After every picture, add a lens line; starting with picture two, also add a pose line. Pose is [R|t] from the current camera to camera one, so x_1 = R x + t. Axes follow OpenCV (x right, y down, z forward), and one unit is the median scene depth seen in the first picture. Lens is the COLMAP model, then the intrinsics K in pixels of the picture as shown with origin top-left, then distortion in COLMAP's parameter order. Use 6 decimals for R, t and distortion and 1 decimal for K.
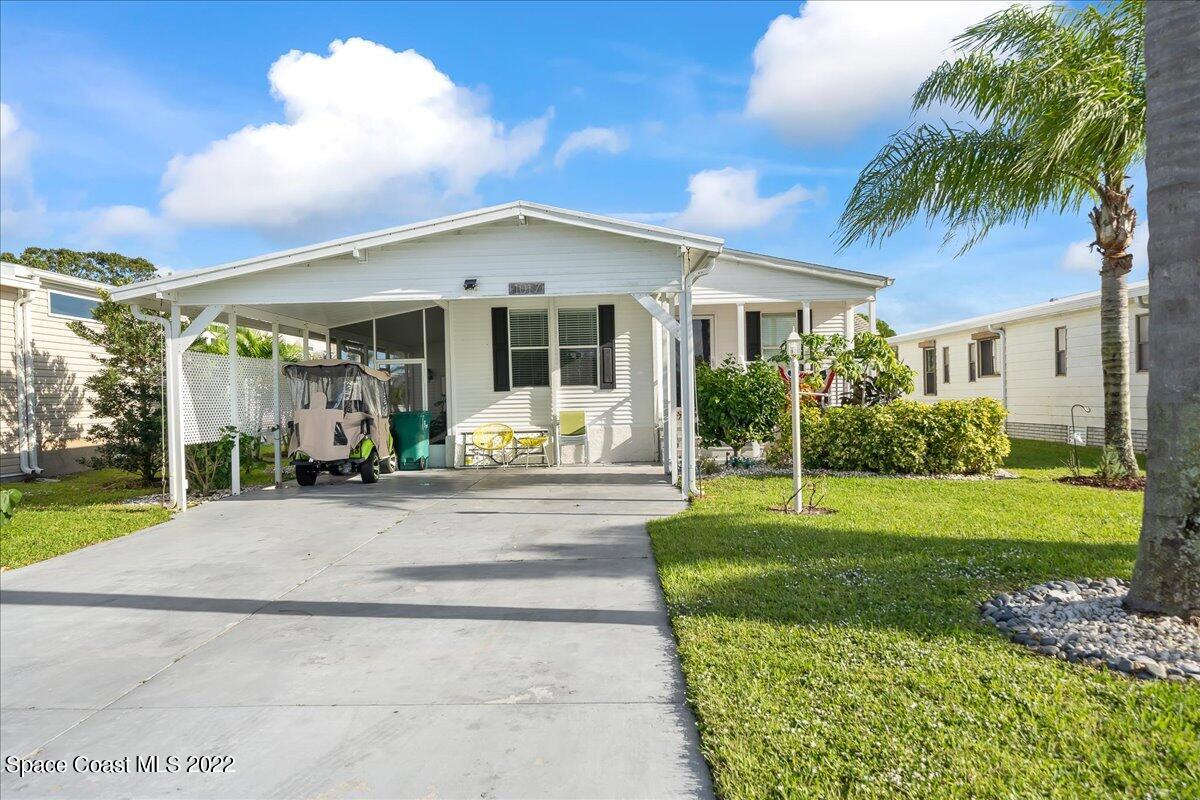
lens RADIAL K [[480.7, 0, 602.9], [0, 480.7, 397.0], [0, 0, 1]] dist [-0.000729, -0.000086]
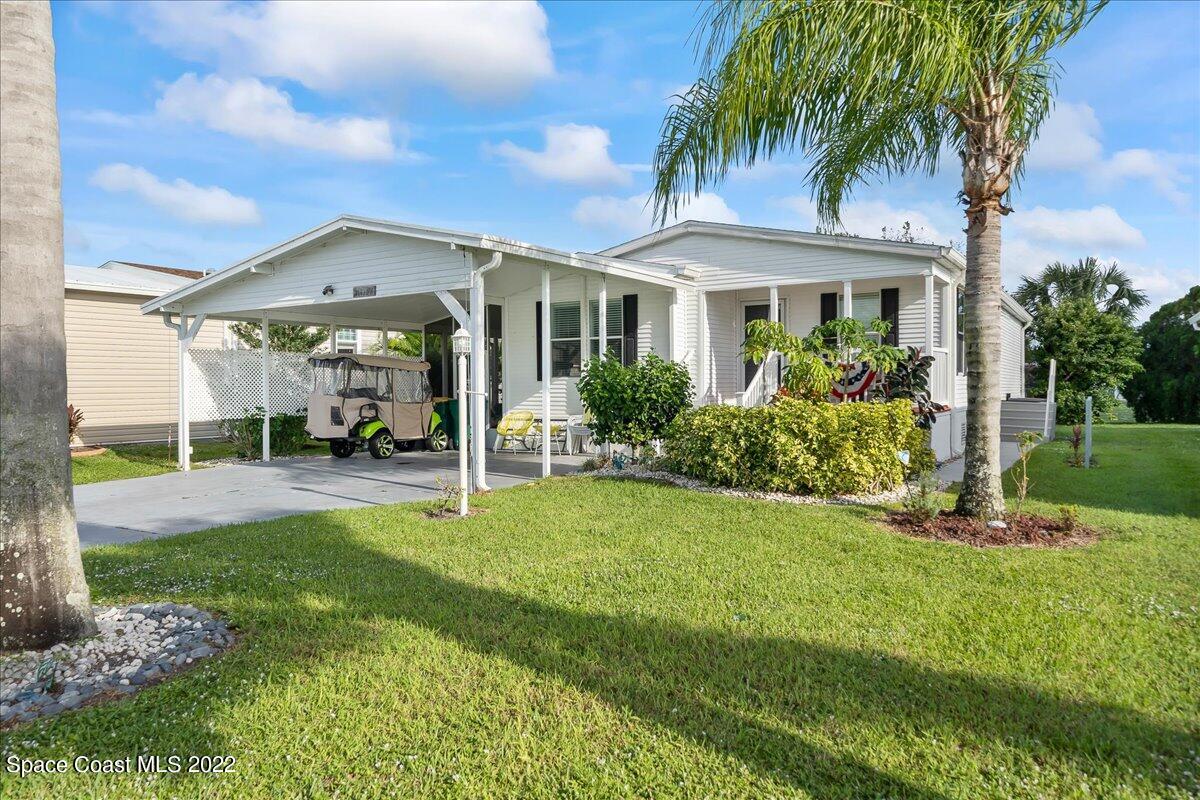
lens RADIAL K [[480.7, 0, 602.9], [0, 480.7, 397.0], [0, 0, 1]] dist [-0.000729, -0.000086]
pose [[0.947819, 0.021925, -0.318055, 0.483315], [-0.014016, 0.999534, 0.027132, -0.013410], [0.318501, -0.021258, 0.947684, 0.080251]]
